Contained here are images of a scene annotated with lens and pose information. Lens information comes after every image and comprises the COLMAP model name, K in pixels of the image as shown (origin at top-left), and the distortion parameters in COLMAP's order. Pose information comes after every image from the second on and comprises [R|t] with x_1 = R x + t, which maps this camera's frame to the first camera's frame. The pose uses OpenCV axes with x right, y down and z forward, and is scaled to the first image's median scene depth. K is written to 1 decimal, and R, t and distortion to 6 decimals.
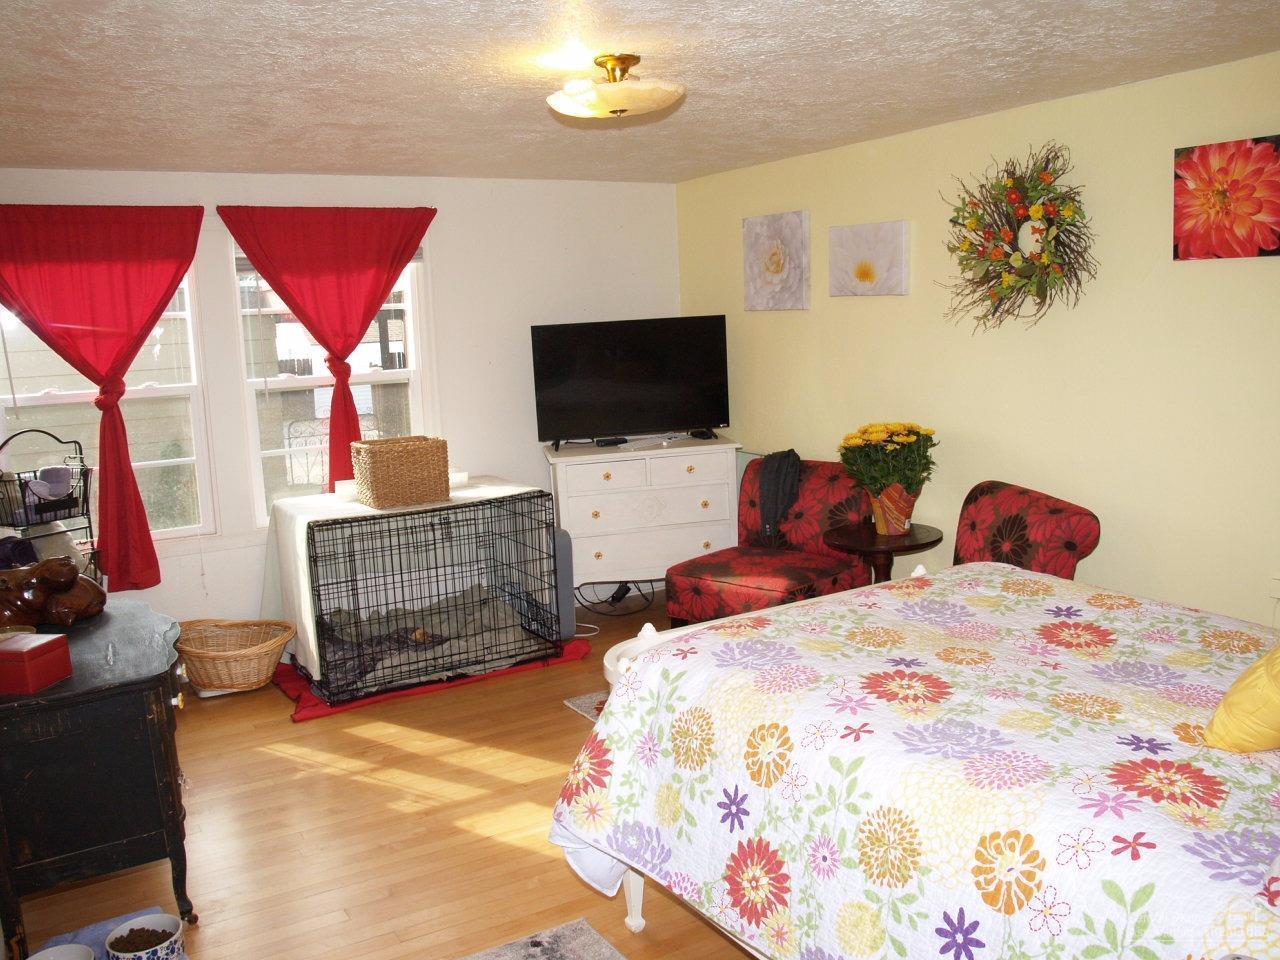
lens RADIAL K [[1073.6, 0, 639.1], [0, 1073.6, 475.6], [0, 0, 1]] dist [-0.013925, 0.001458]
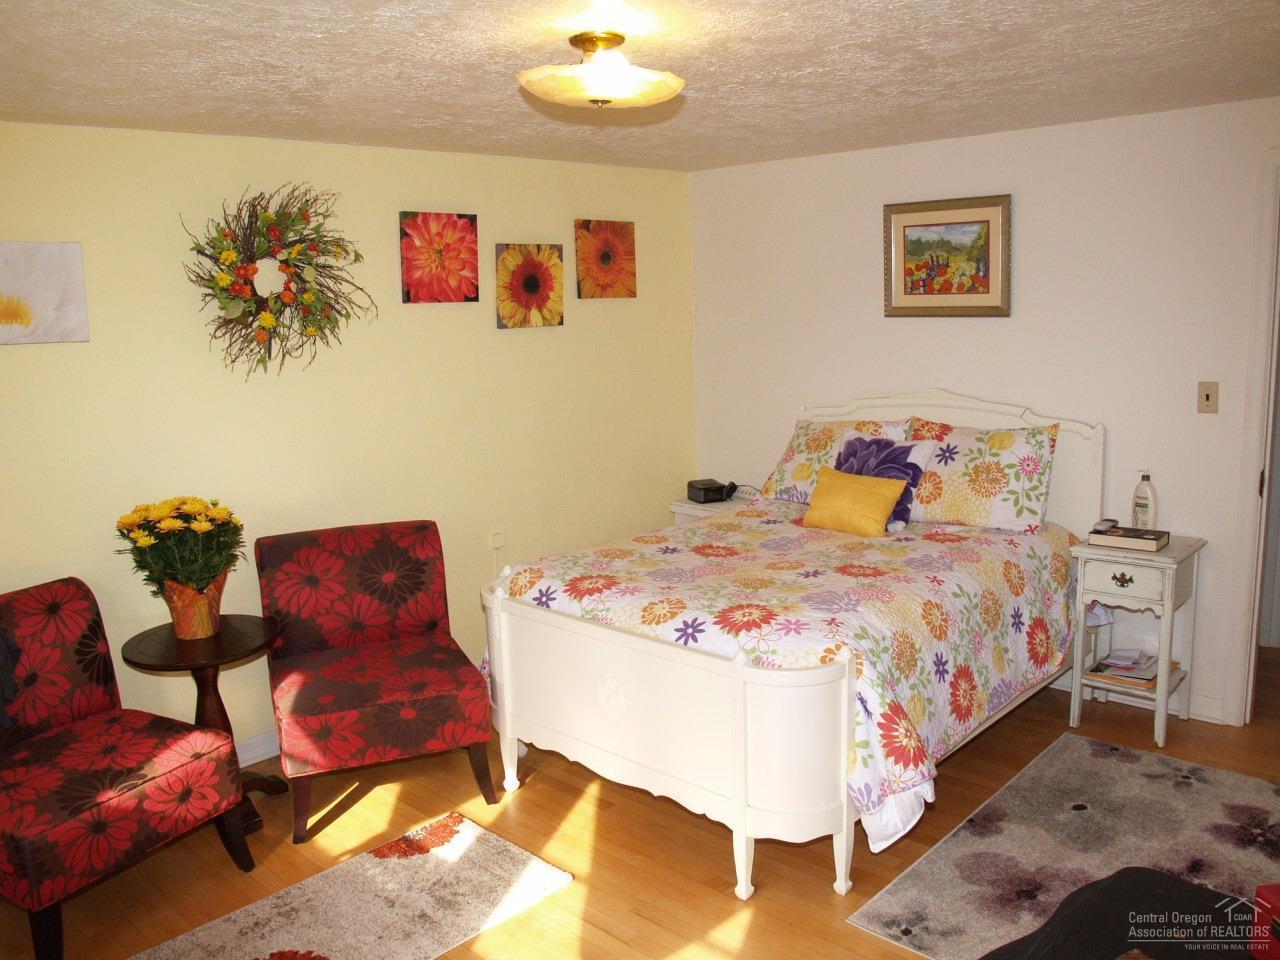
lens RADIAL K [[1073.6, 0, 639.9], [0, 1073.6, 485.8], [0, 0, 1]] dist [-0.013925, 0.001458]
pose [[-0.231700, -0.136106, 0.963219, -0.778099], [0.187010, 0.965463, 0.181408, -0.178577], [-0.954643, 0.222164, -0.198244, 1.069463]]
